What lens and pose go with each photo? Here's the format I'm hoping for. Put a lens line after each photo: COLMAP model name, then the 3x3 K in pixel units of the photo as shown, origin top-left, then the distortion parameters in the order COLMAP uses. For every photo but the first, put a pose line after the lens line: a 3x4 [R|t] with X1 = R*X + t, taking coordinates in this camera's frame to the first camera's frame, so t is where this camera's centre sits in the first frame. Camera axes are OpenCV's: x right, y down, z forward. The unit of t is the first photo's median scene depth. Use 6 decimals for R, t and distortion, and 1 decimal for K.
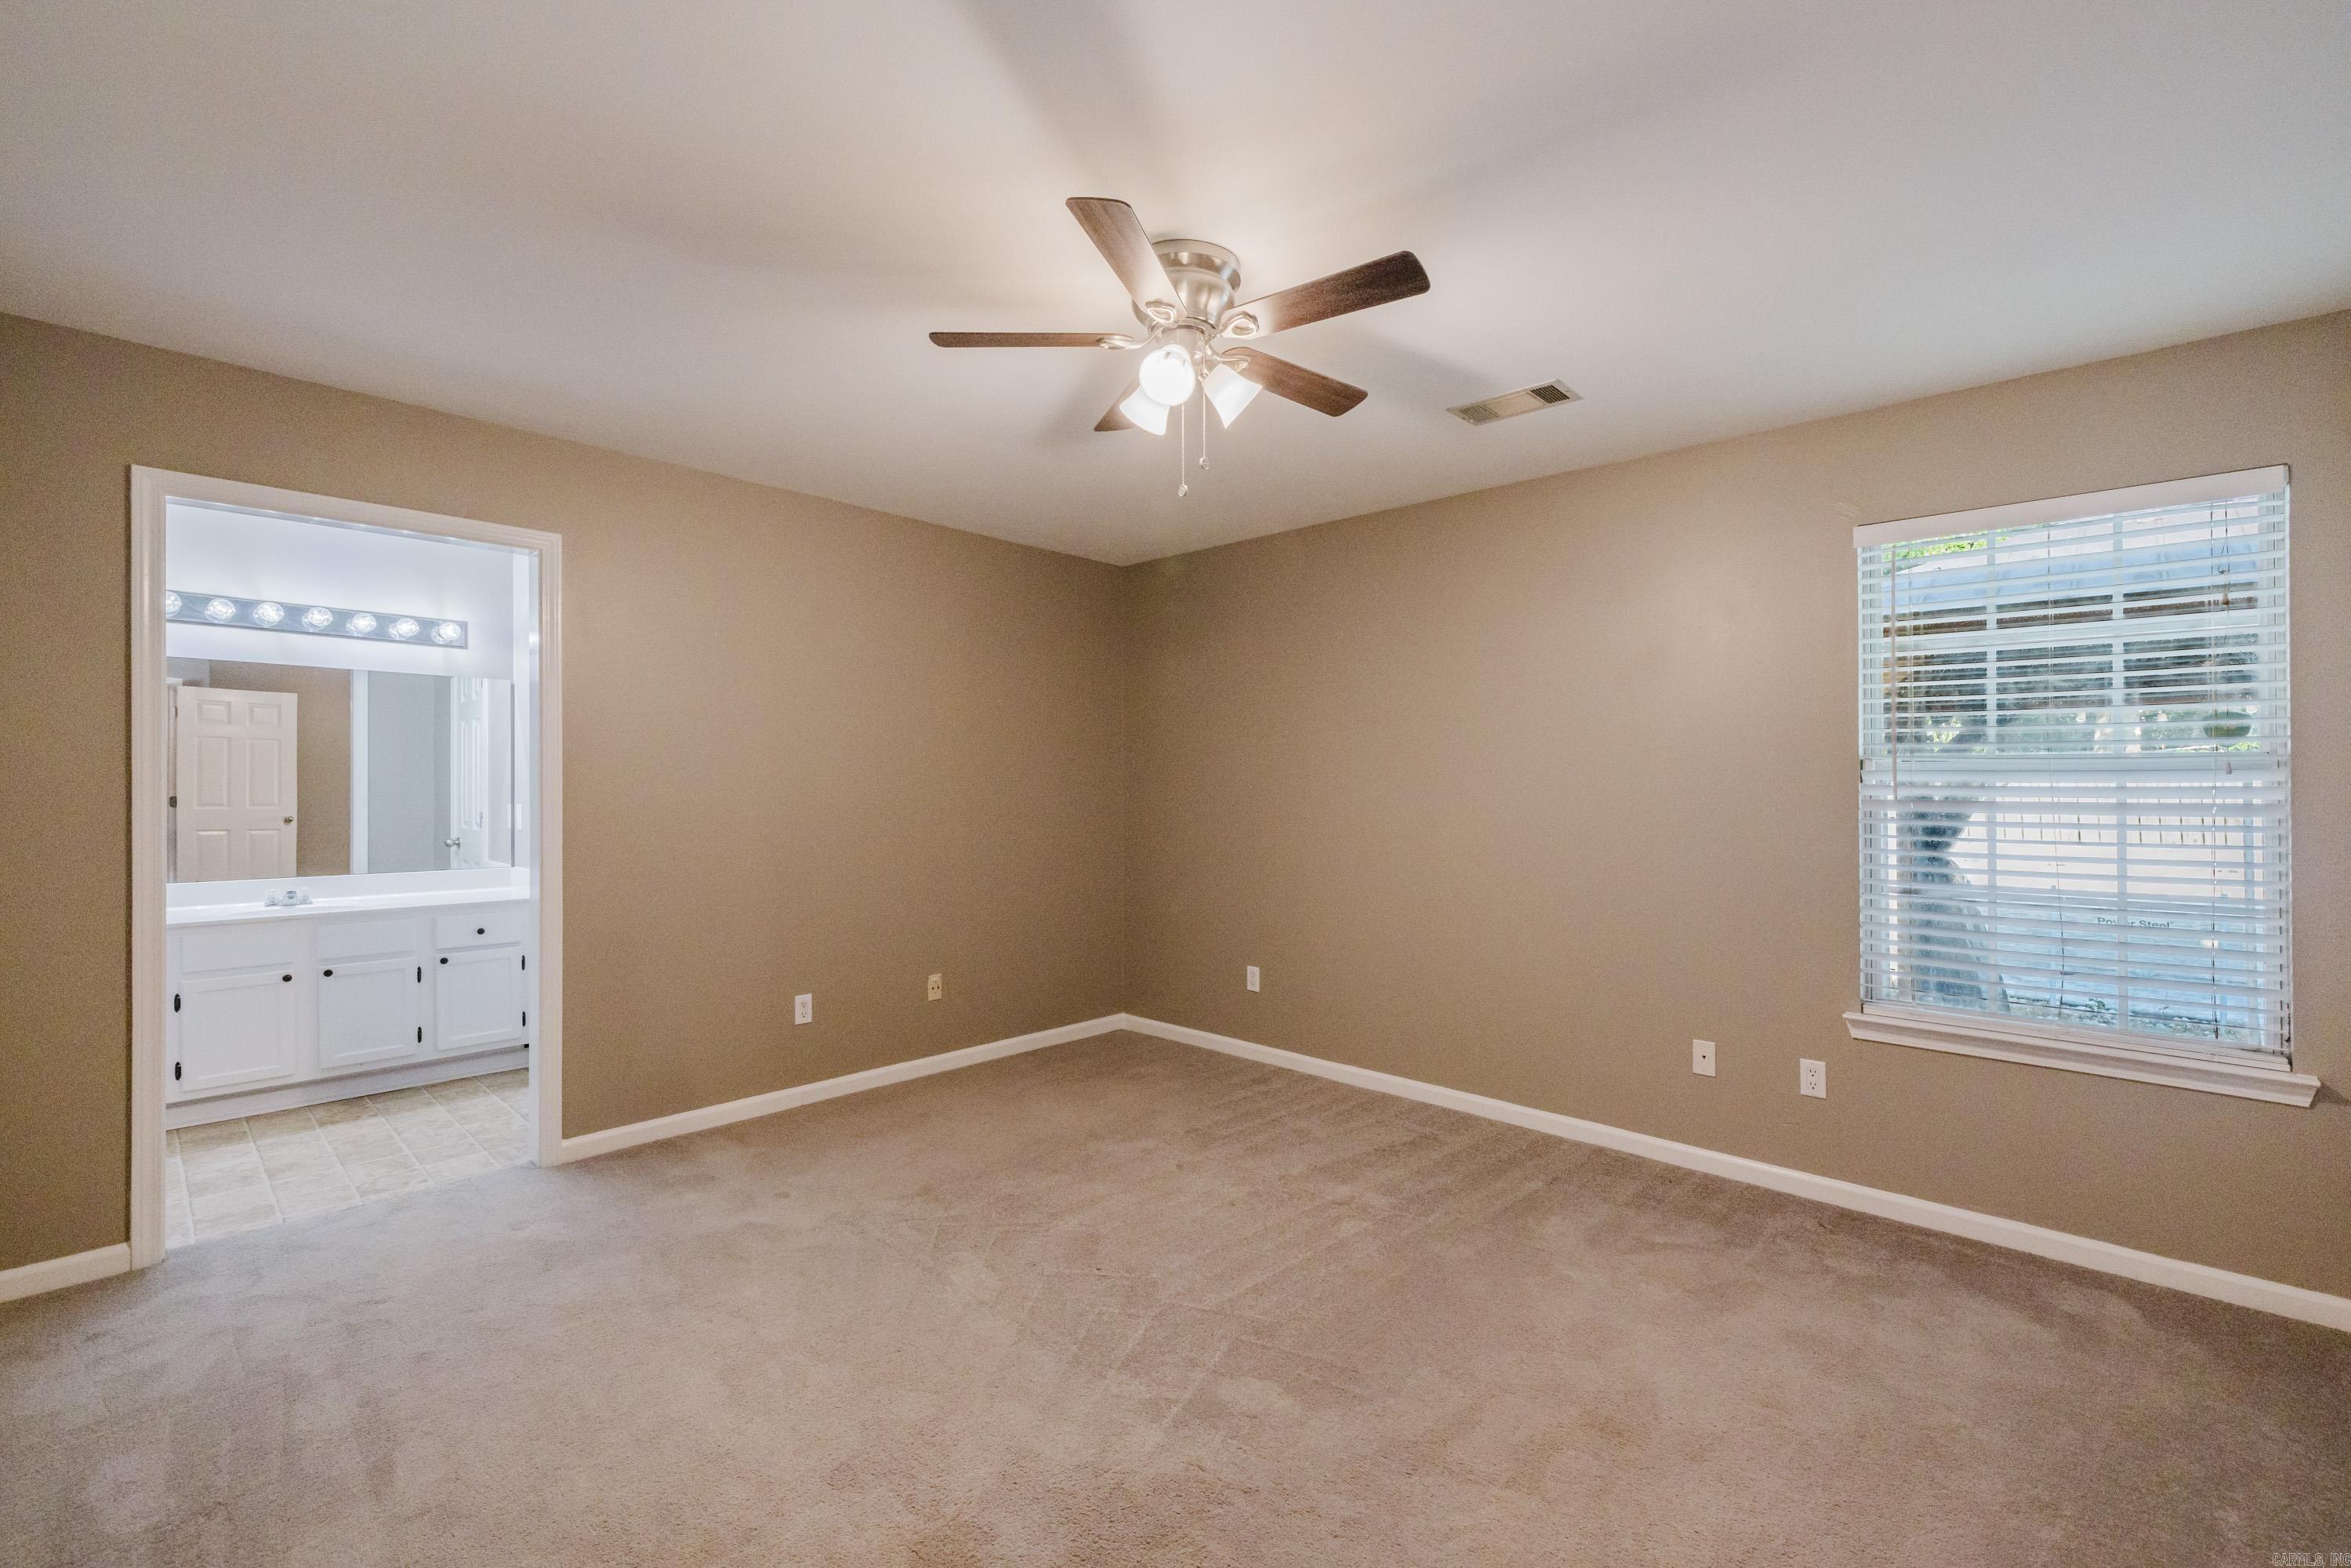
lens RADIAL K [[983.0, 0, 1175.5], [0, 983.0, 784.0], [0, 0, 1]] dist [0.001896, 0.000229]
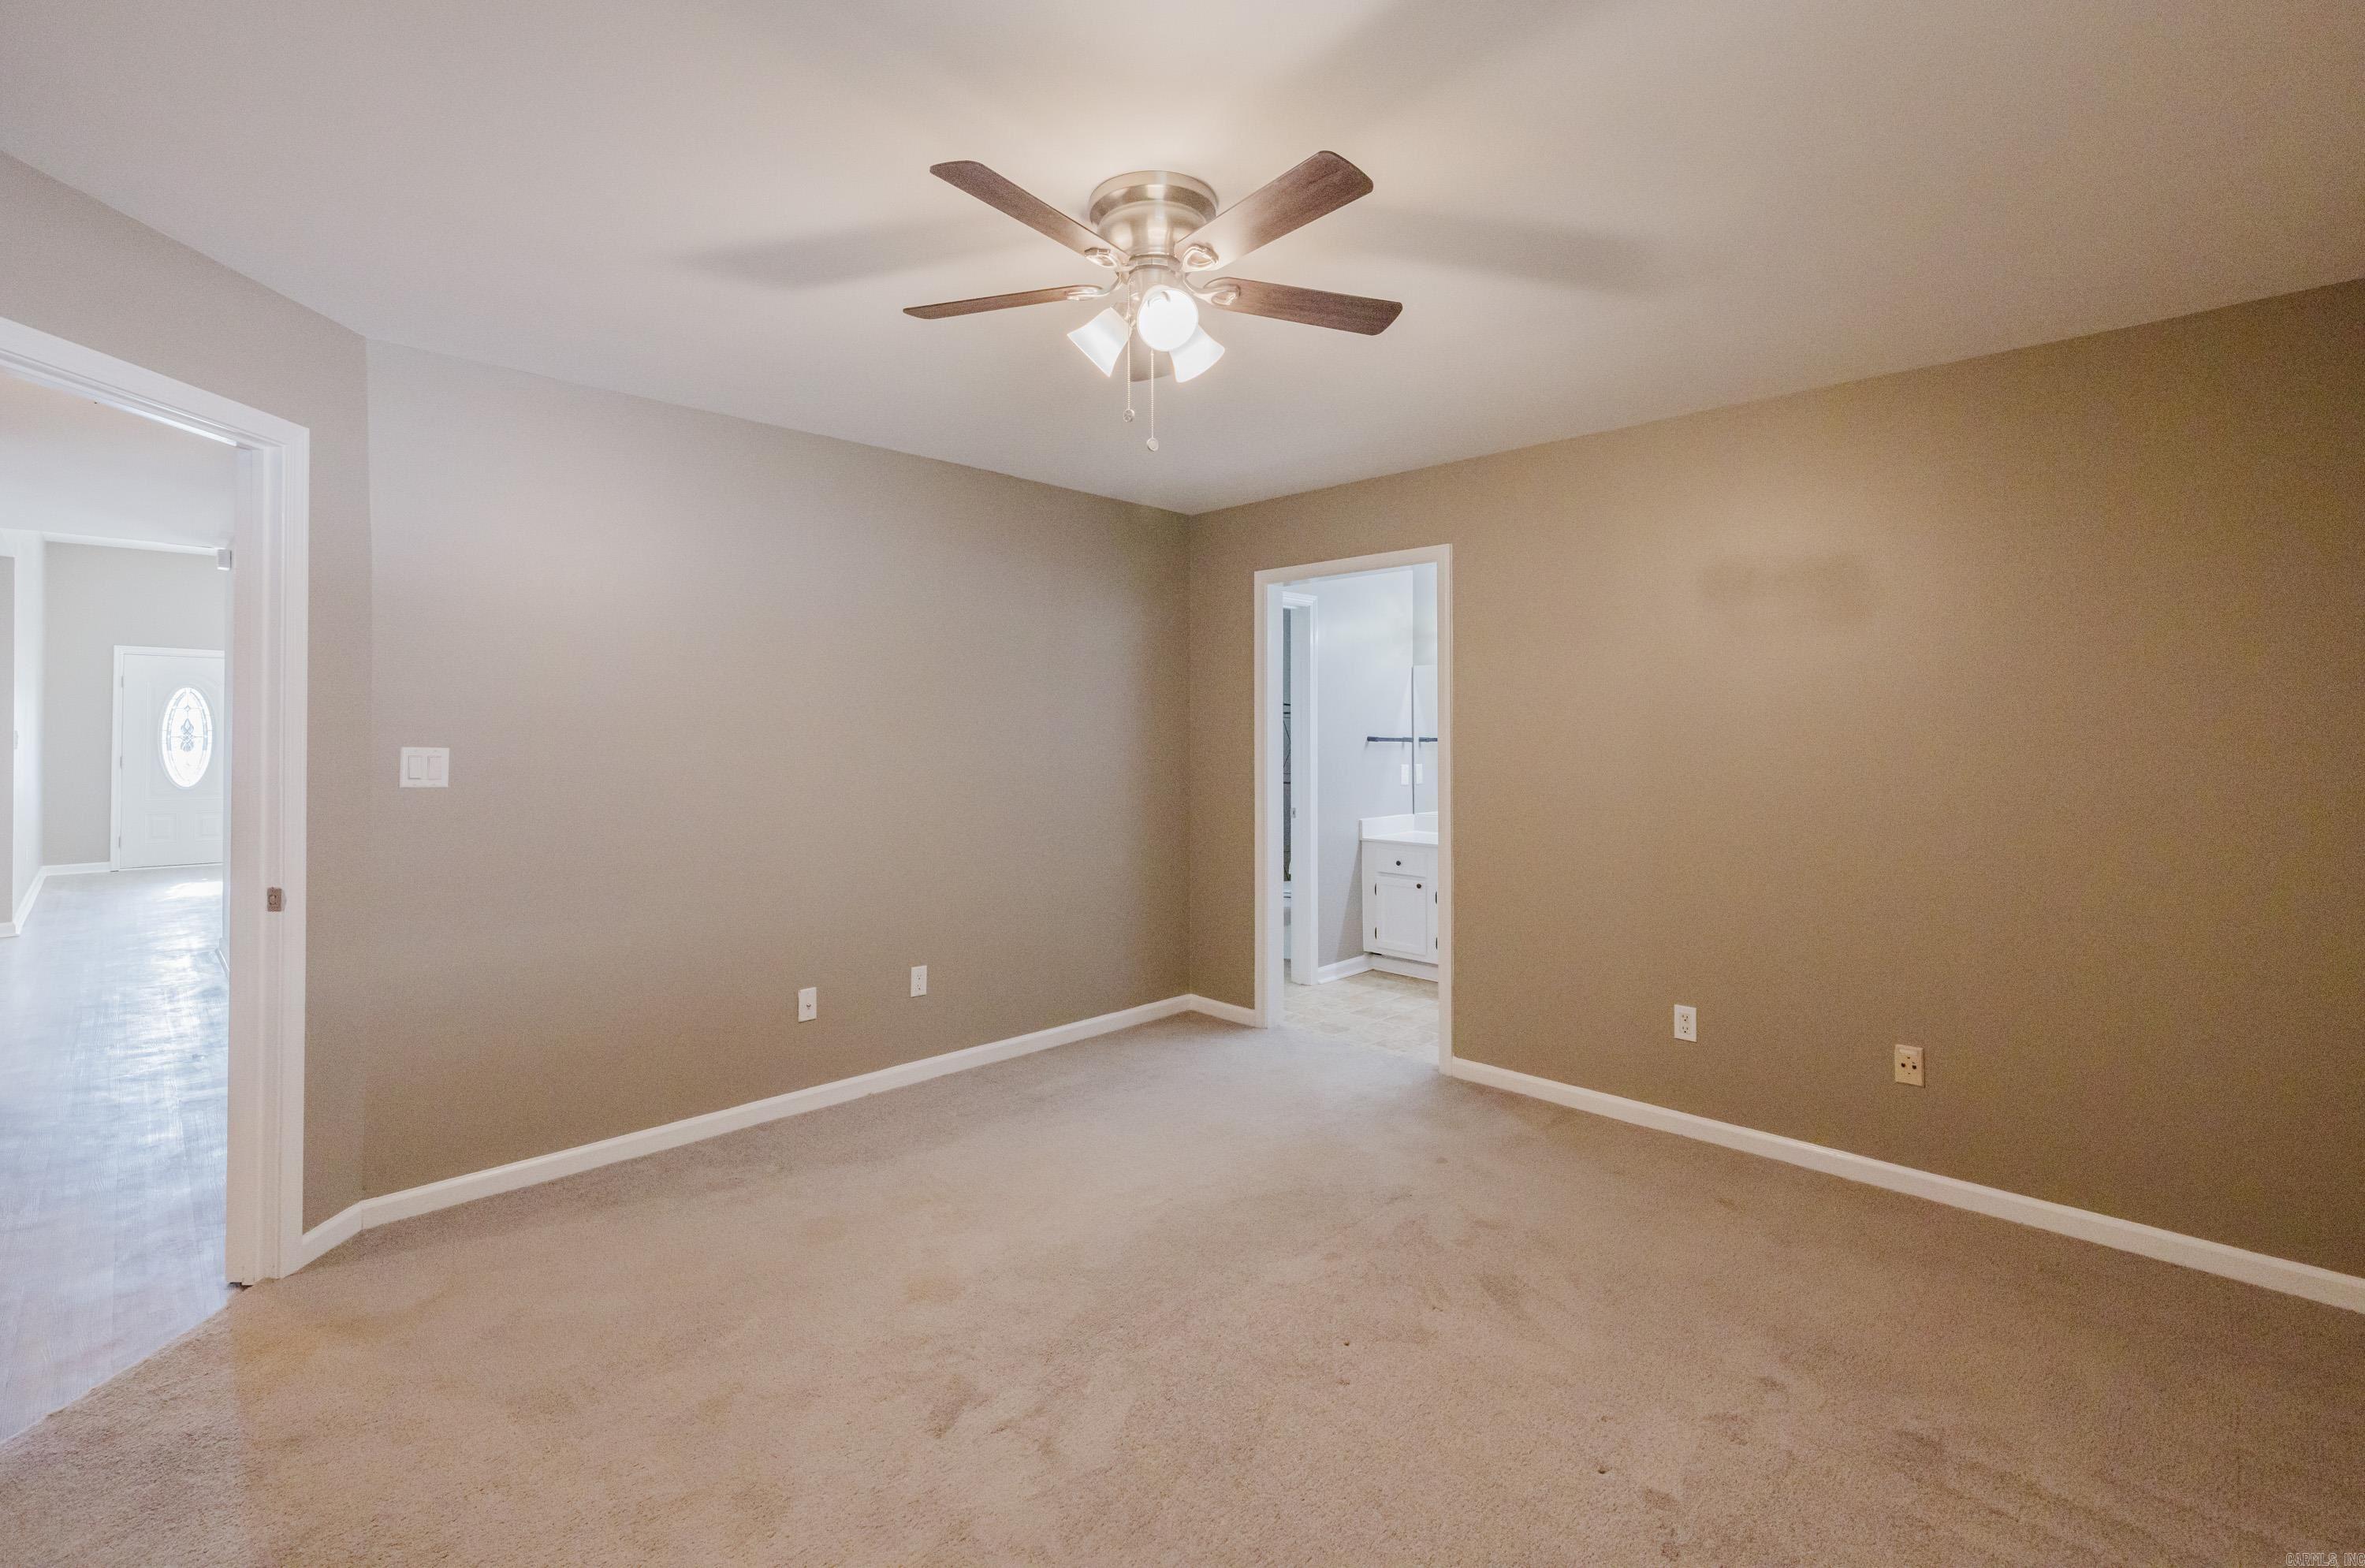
lens RADIAL K [[1064.9, 0, 1181.6], [0, 1064.9, 723.1], [0, 0, 1]] dist [-0.002097, -0.000584]
pose [[-0.013899, -0.010141, -0.999852, 0.671959], [-0.006584, 0.999928, -0.010051, -0.023146], [0.999882, 0.006443, -0.013964, 0.695558]]
